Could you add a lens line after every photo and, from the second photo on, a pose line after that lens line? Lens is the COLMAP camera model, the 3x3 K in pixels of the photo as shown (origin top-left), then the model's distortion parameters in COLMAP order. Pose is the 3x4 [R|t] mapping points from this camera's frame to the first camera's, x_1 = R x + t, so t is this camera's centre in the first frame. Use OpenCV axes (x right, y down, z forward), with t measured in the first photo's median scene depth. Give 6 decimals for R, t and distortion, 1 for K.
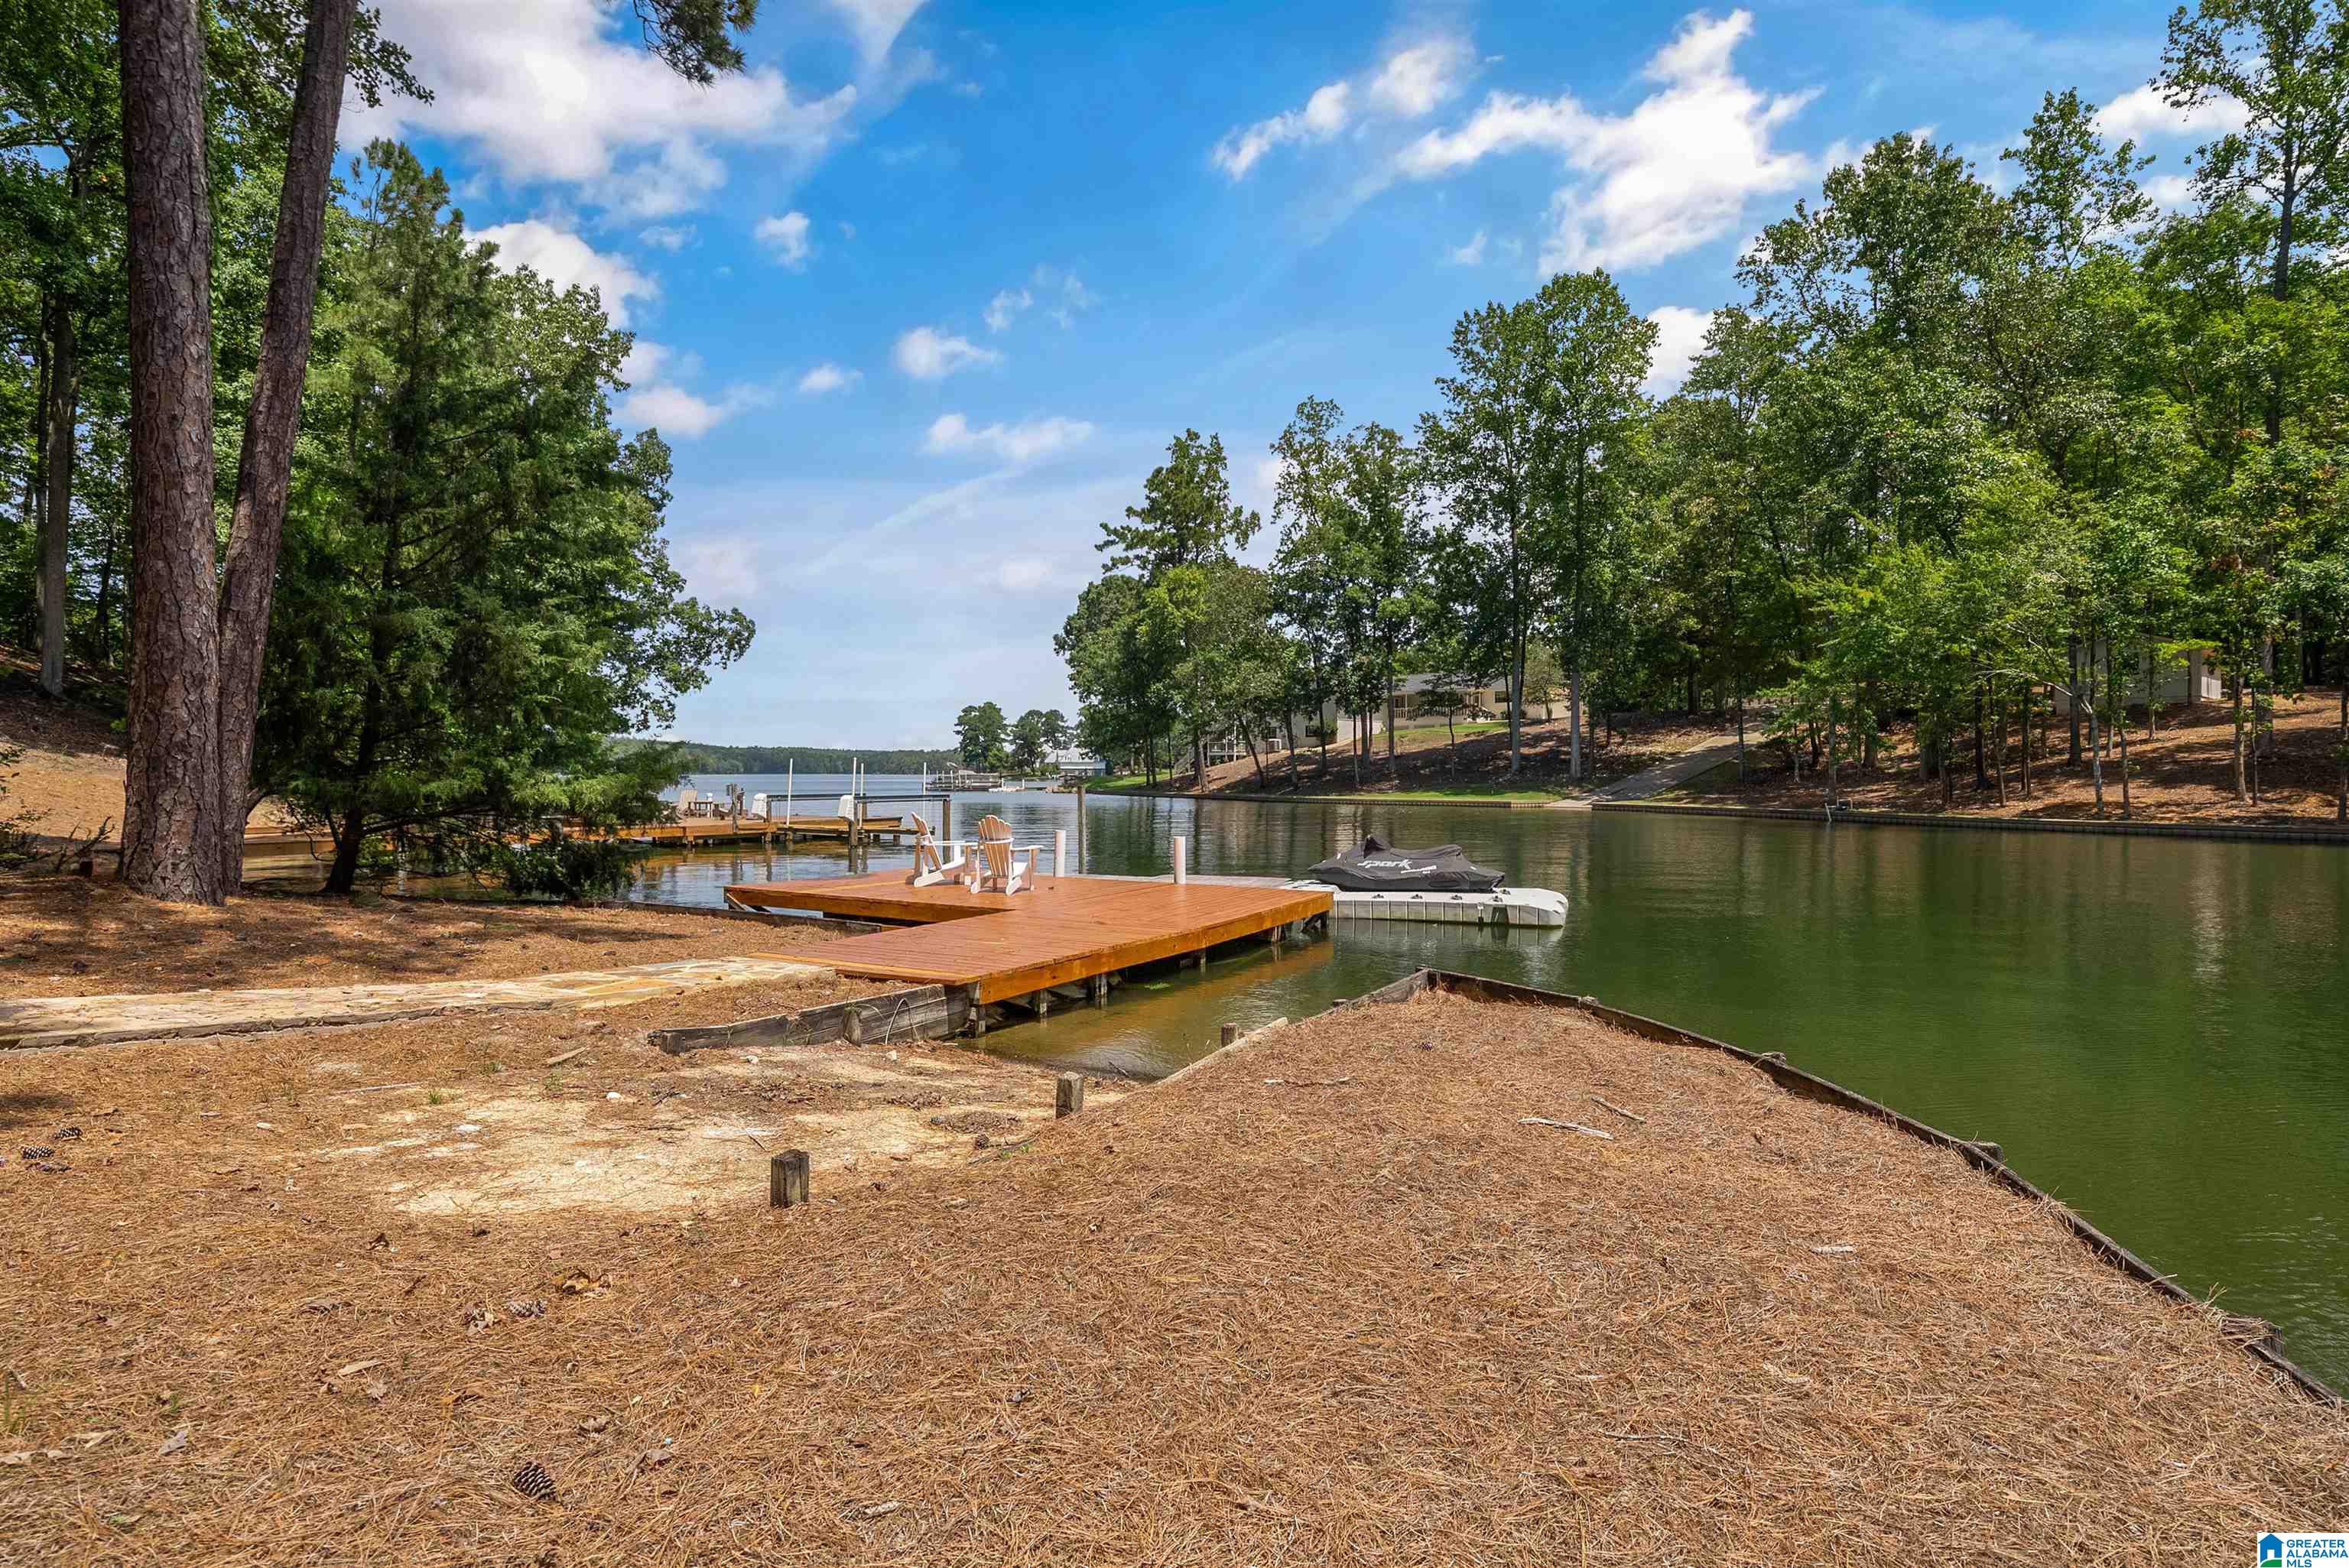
lens RADIAL K [[1127.5, 0, 1173.1], [0, 1127.5, 785.4], [0, 0, 1]] dist [0.000432, -0.001060]
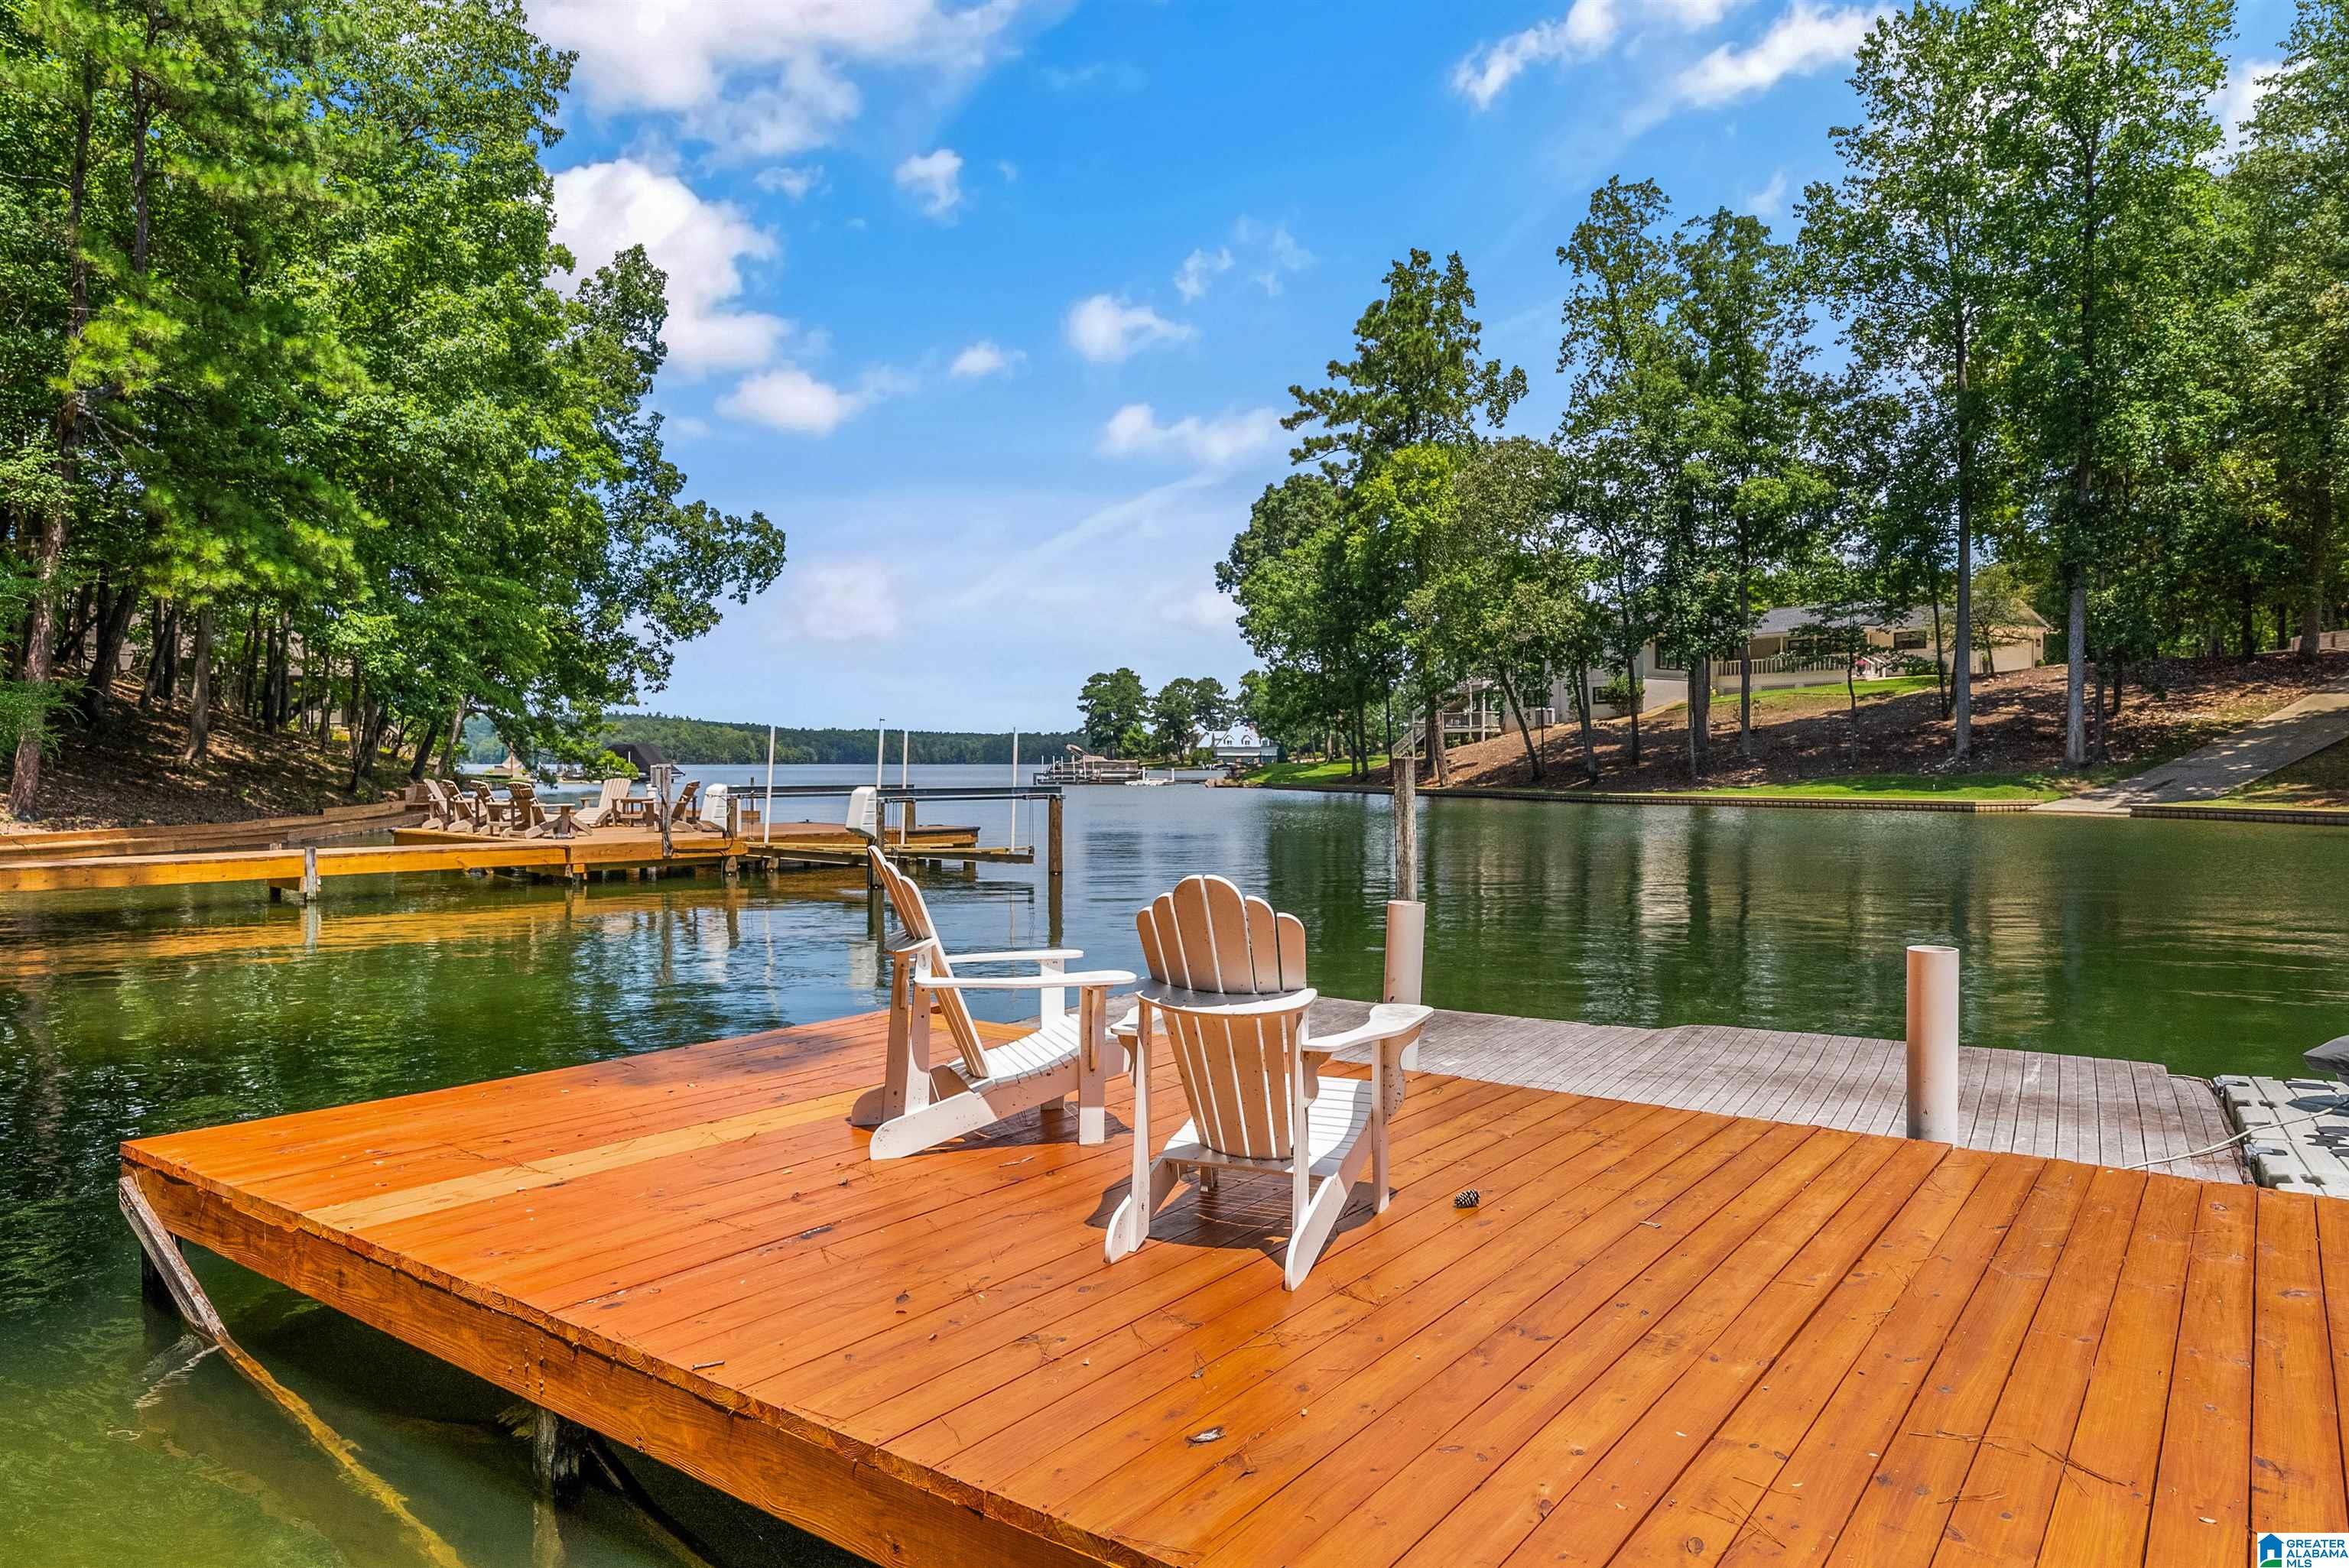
lens RADIAL K [[1482.2, 0, 1165.7], [0, 1482.2, 772.2], [0, 0, 1]] dist [-0.003198, -0.005629]
pose [[0.991162, 0.000223, -0.132654, -0.023809], [-0.000764, 0.999992, -0.004030, 0.001568], [0.132652, 0.004096, 0.991154, 0.131560]]
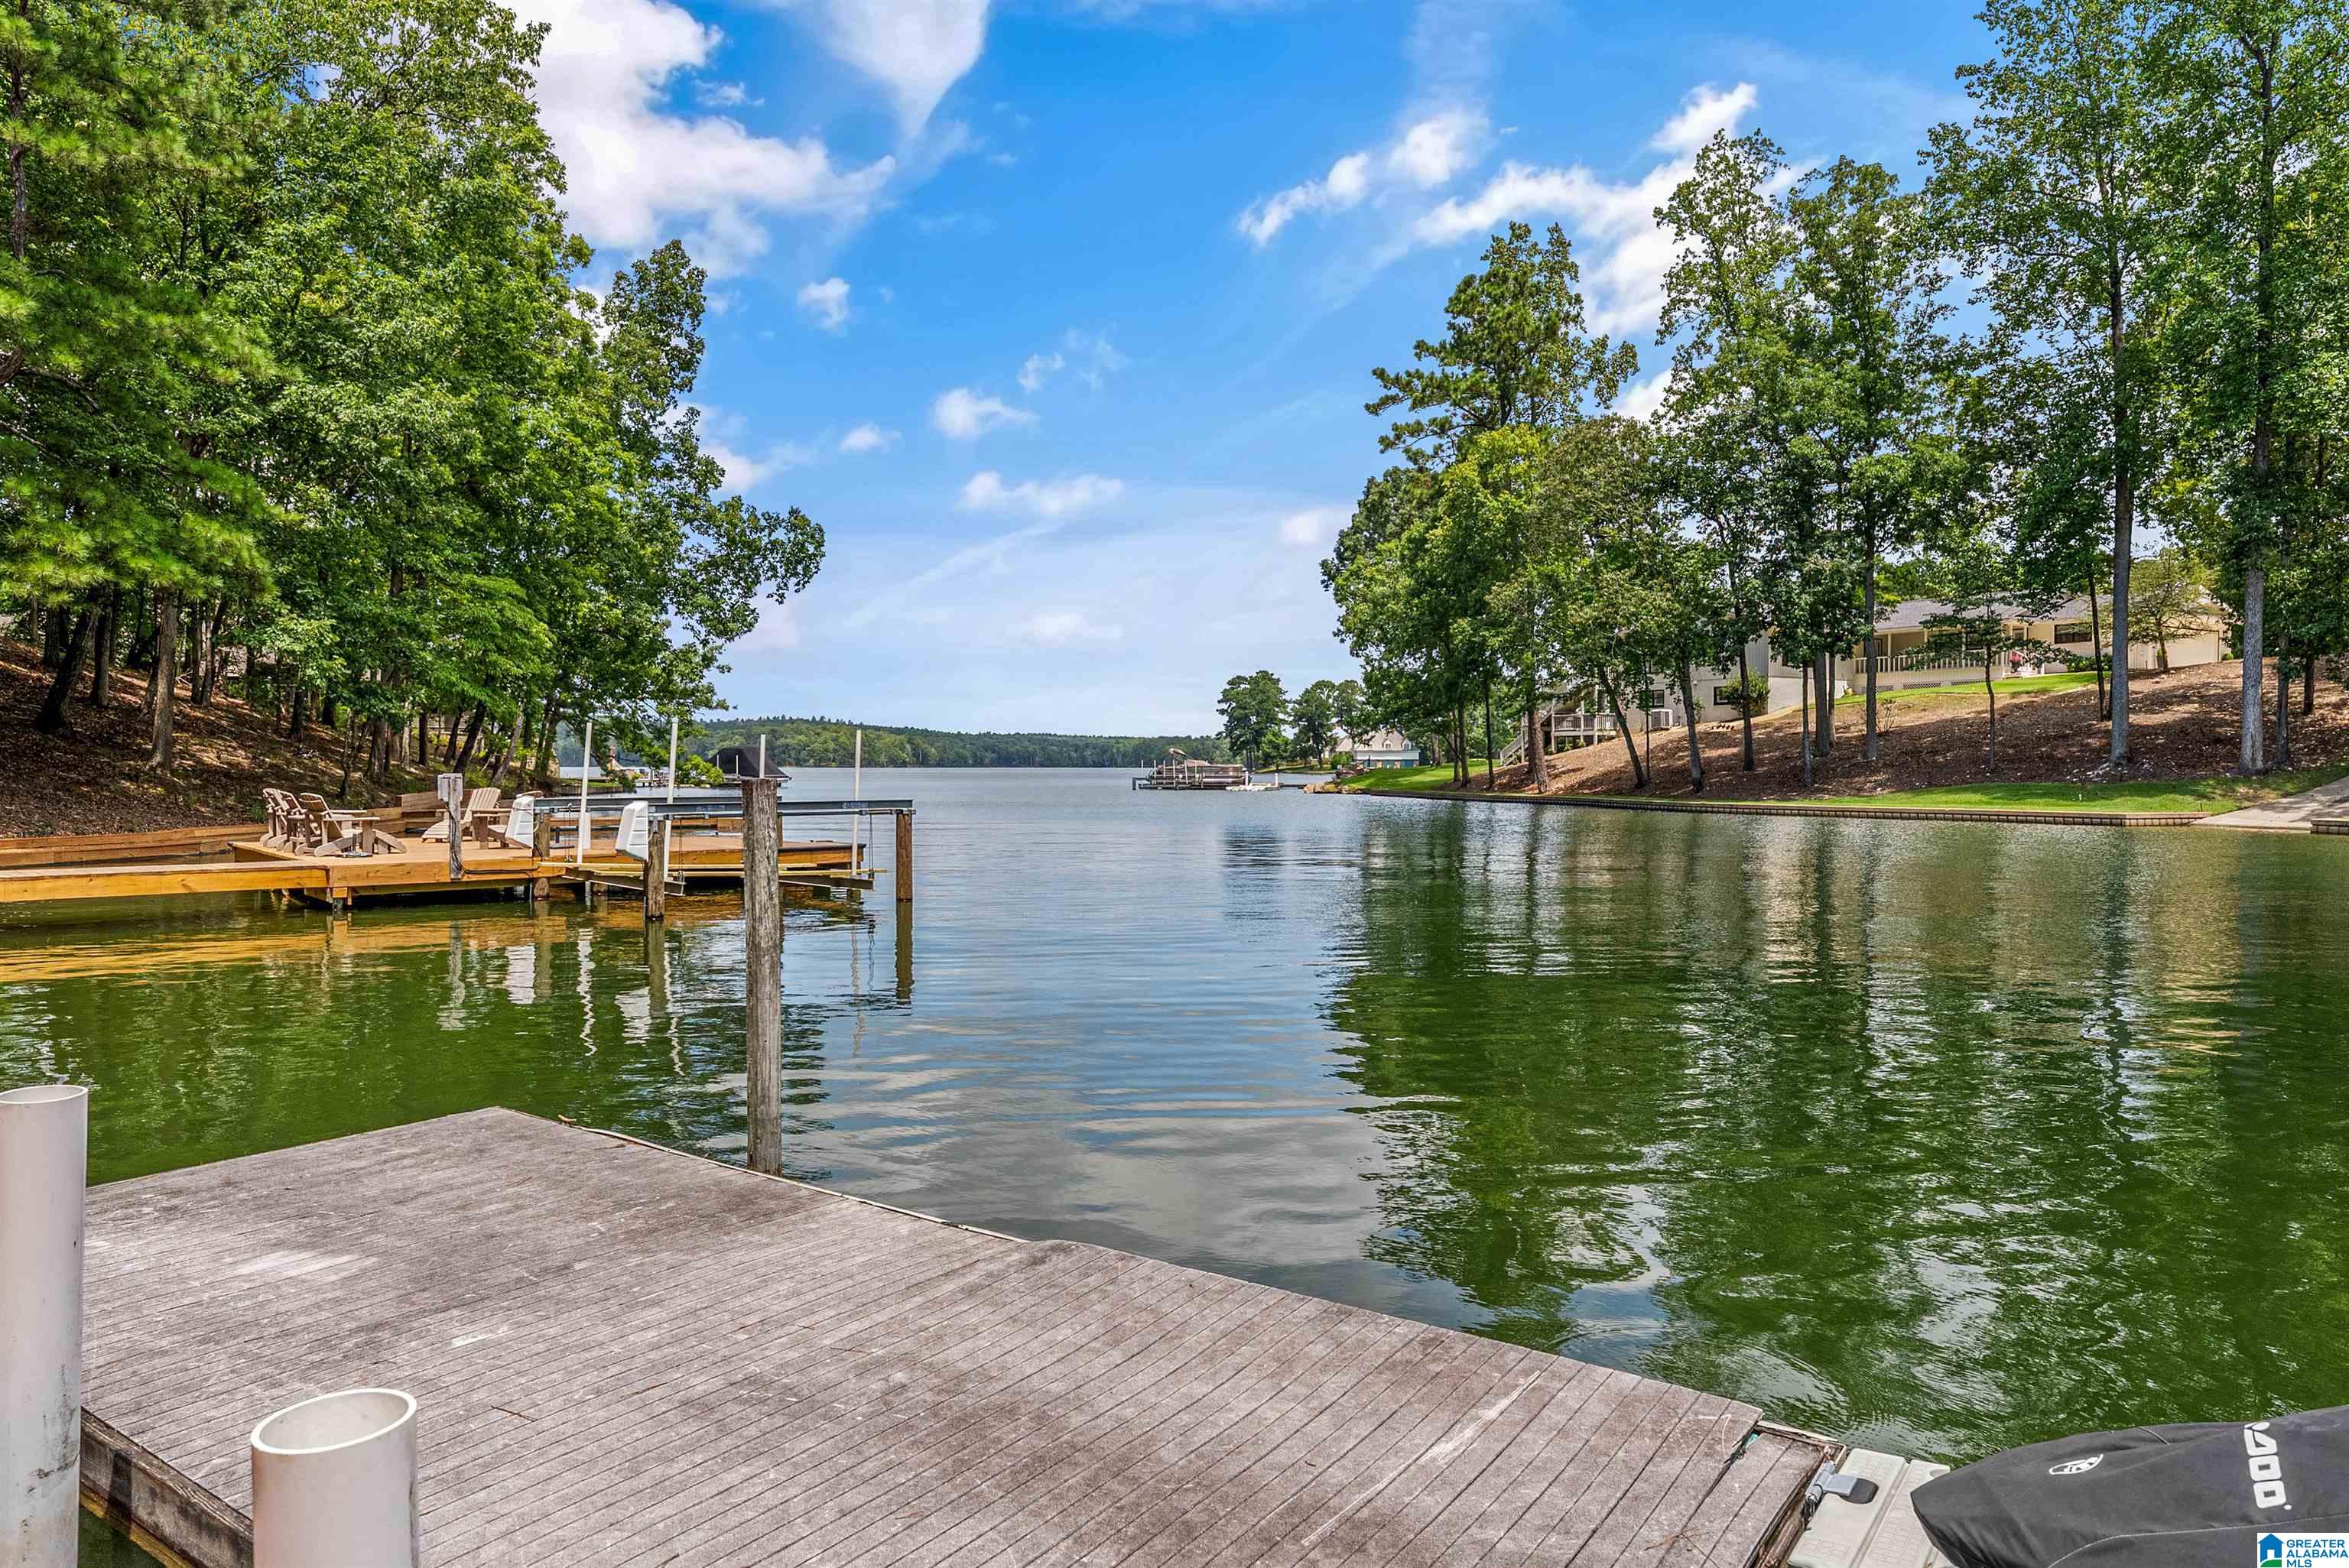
lens RADIAL K [[1482.2, 0, 1160.0], [0, 1482.2, 775.3], [0, 0, 1]] dist [-0.003198, -0.005629]
pose [[0.972046, 0.001591, -0.234783, 0.017124], [-0.002604, 0.999989, -0.004006, -0.000076], [0.234774, 0.004505, 0.972039, 0.185588]]
